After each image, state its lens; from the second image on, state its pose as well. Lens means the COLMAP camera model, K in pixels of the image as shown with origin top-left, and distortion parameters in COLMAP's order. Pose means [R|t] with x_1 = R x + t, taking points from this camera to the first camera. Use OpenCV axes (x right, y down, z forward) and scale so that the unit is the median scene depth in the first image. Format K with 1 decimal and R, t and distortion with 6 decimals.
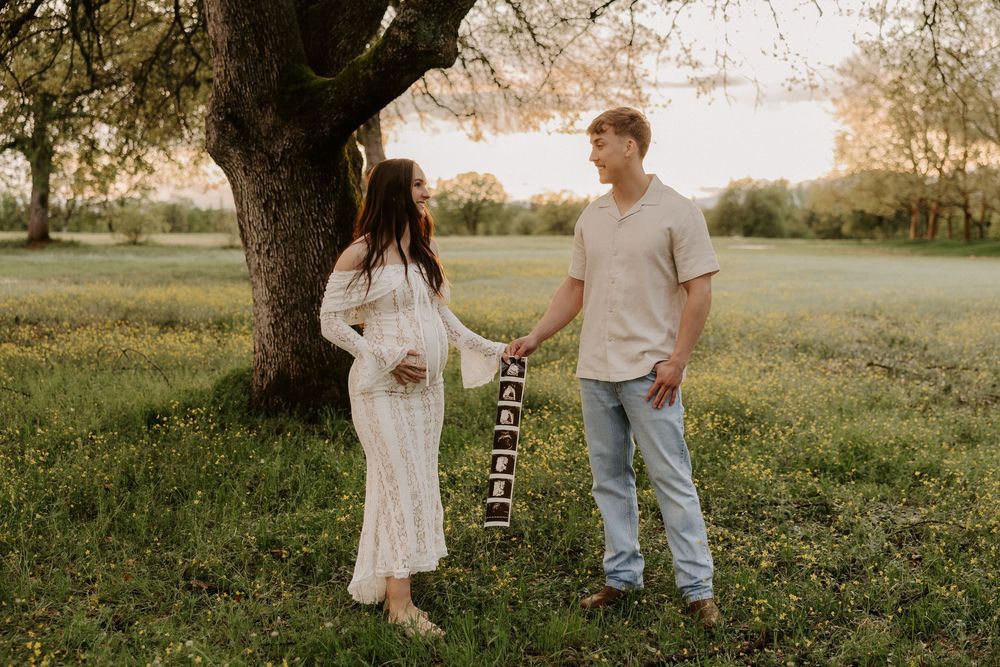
lens RADIAL K [[1156.0, 0, 504.0], [0, 1156.0, 331.0], [0, 0, 1]] dist [0.014598, 0.000000]
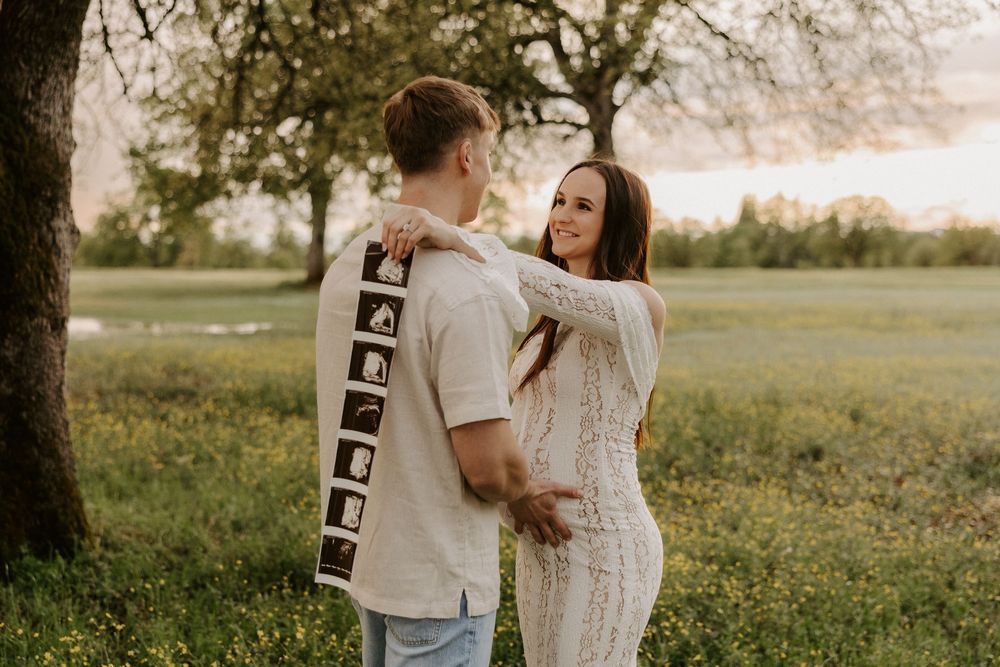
lens RADIAL K [[1262.6, 0, 465.6], [0, 1262.6, 350.4], [0, 0, 1]] dist [0.011656, 0.000000]
pose [[0.942921, 0.011845, -0.332807, 0.278825], [-0.018007, 0.999719, -0.015439, -0.038704], [0.332530, 0.020550, 0.942869, 0.330119]]
